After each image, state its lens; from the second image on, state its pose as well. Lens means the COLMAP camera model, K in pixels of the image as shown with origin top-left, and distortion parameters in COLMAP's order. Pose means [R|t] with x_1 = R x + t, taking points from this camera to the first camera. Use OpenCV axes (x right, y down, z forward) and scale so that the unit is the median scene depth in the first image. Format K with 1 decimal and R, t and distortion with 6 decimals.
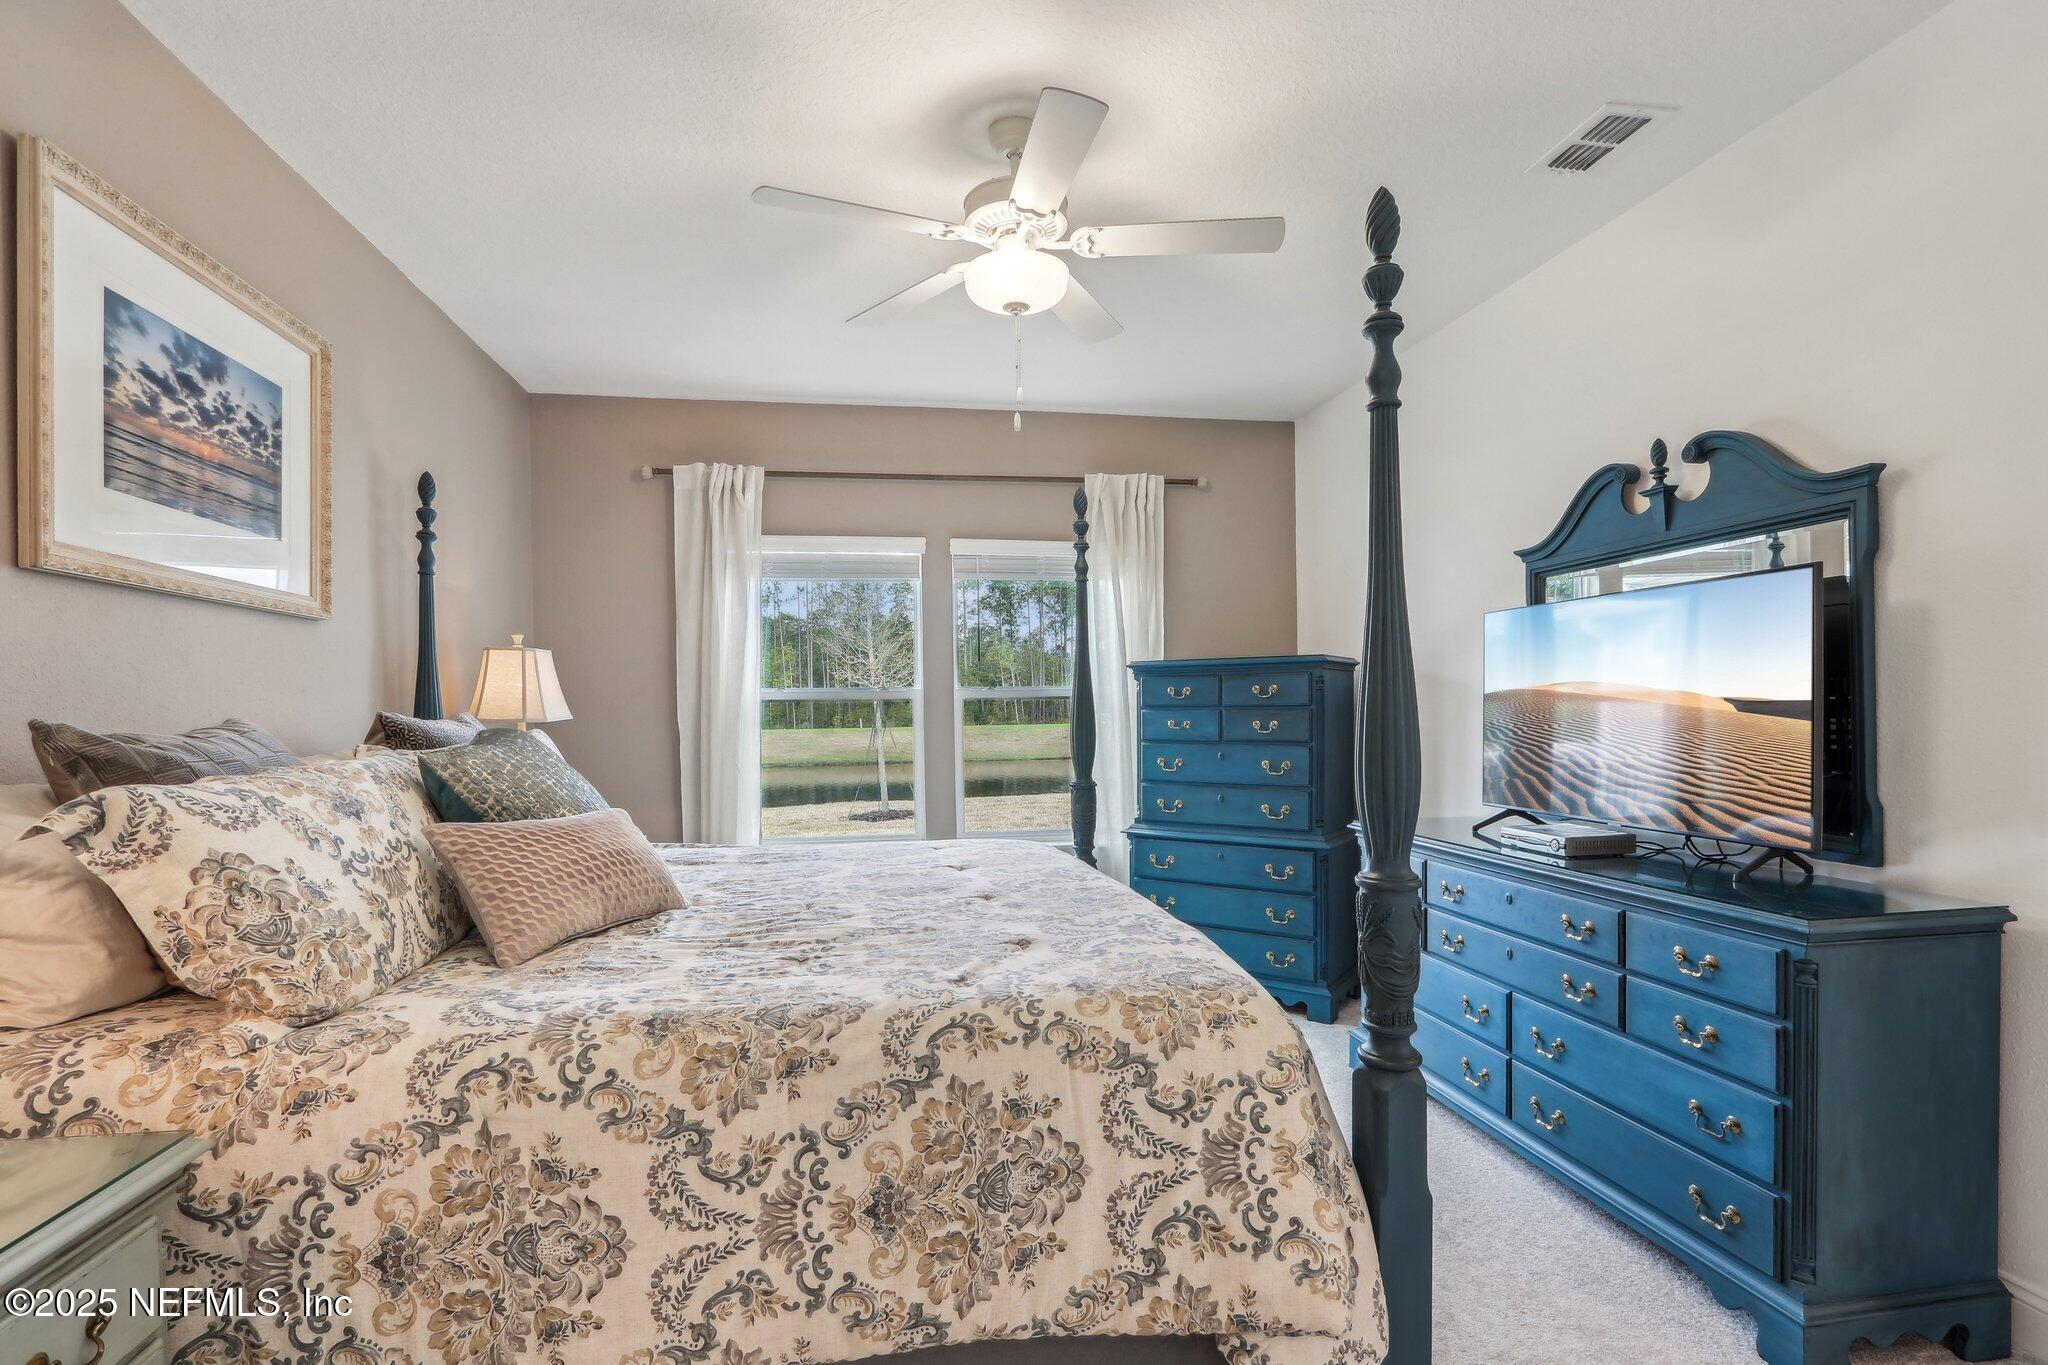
lens RADIAL K [[945.8, 0, 1004.1], [0, 945.8, 689.7], [0, 0, 1]] dist [-0.002687, 0.000042]
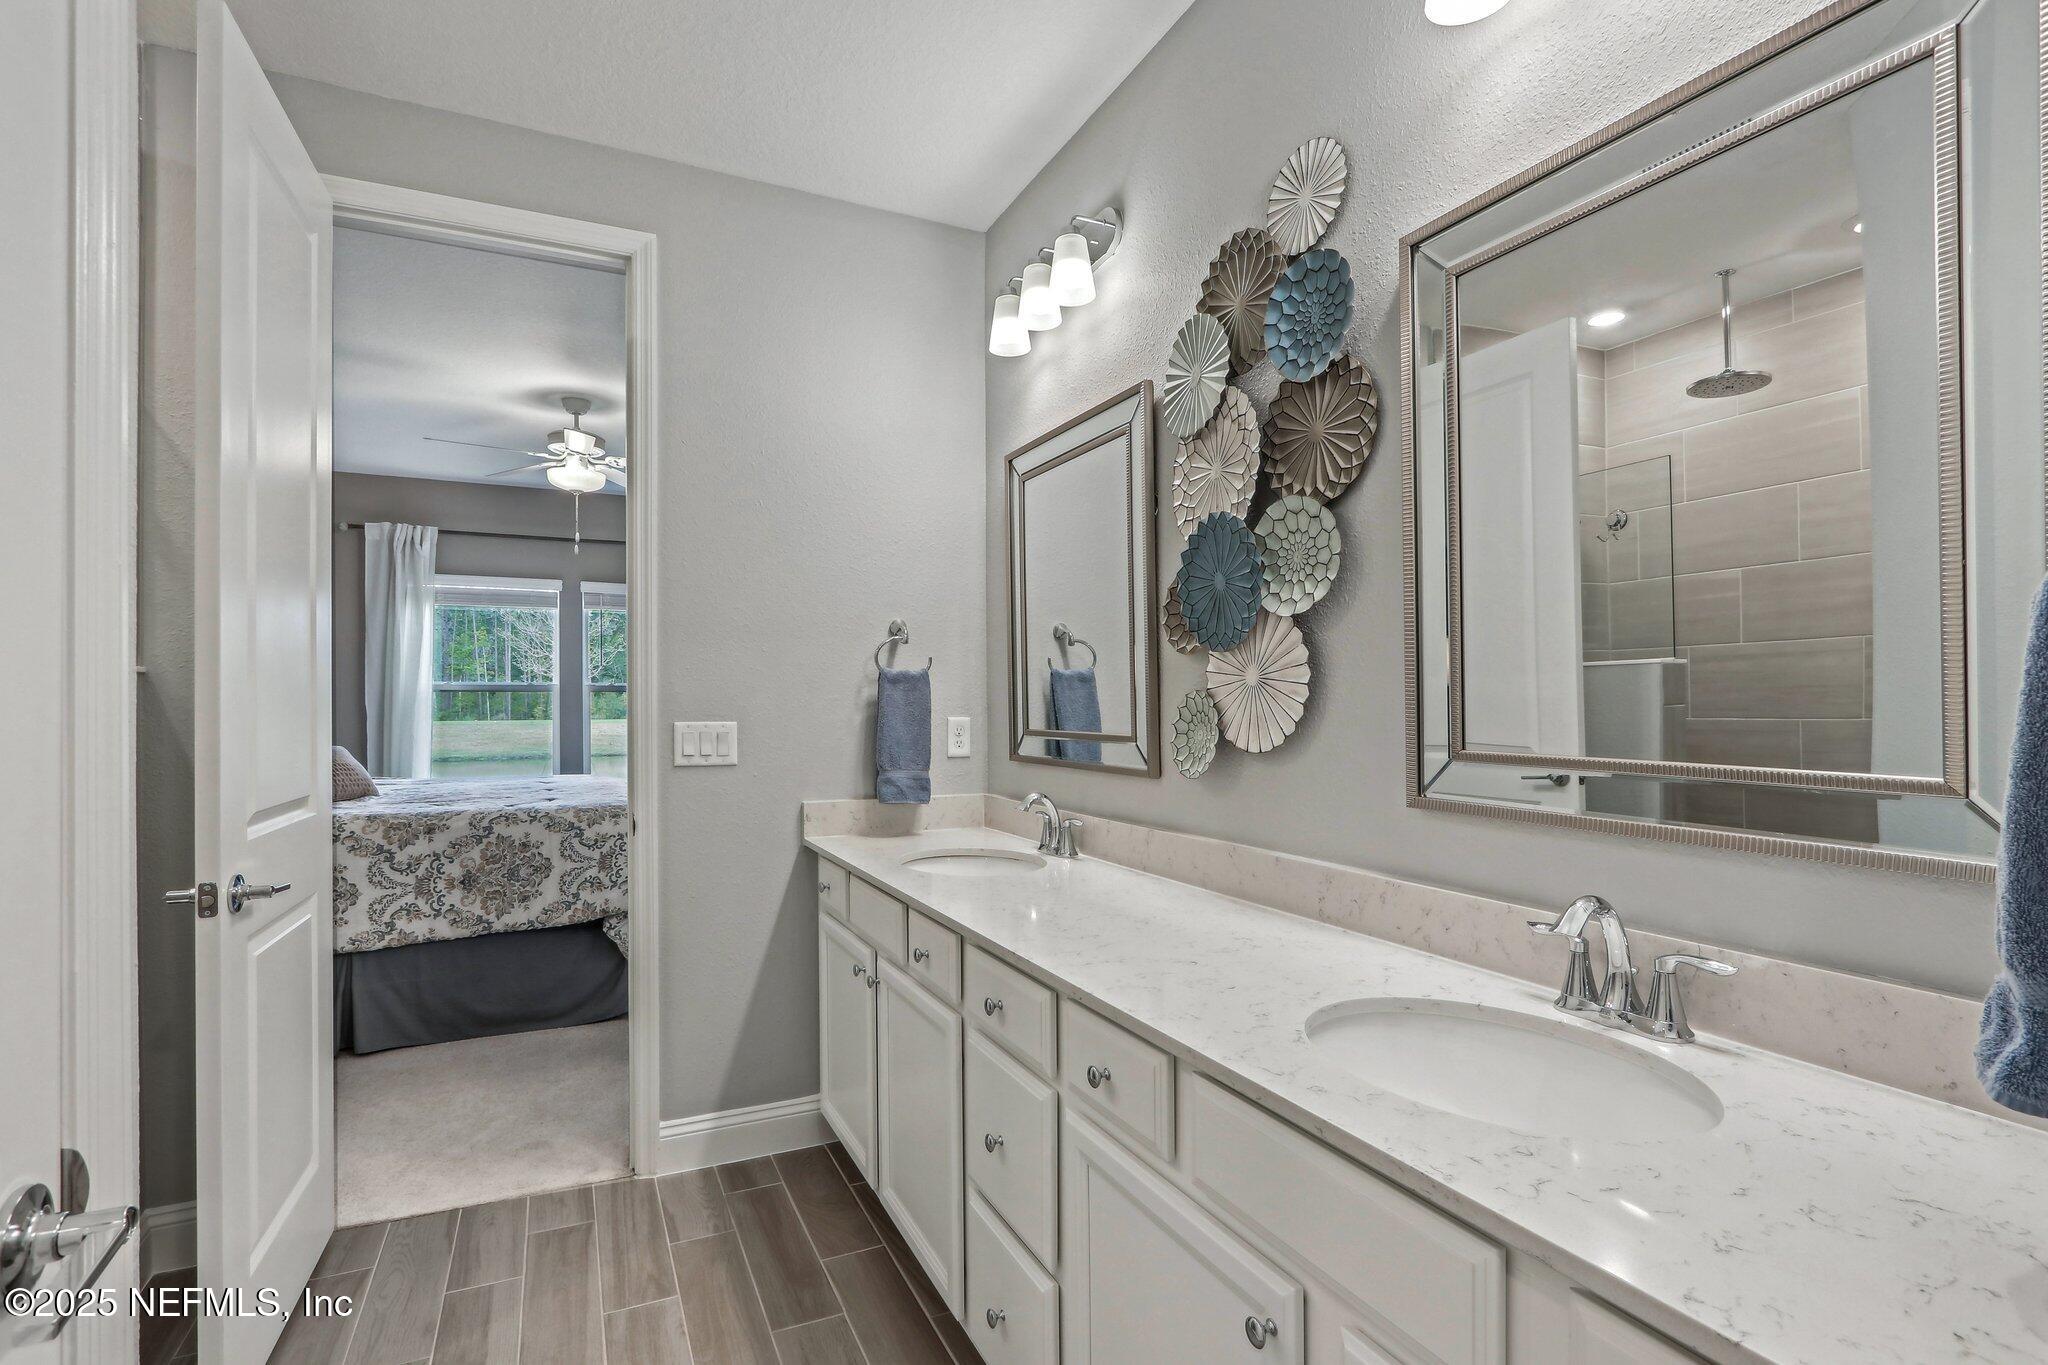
lens RADIAL K [[945.8, 0, 1004.1], [0, 945.8, 689.7], [0, 0, 1]] dist [-0.002687, 0.000042]
pose [[0.961003, 0.018945, 0.275887, 0.581154], [-0.020140, 0.999796, 0.001500, -0.029424], [-0.275802, -0.006998, 0.961189, -1.975965]]
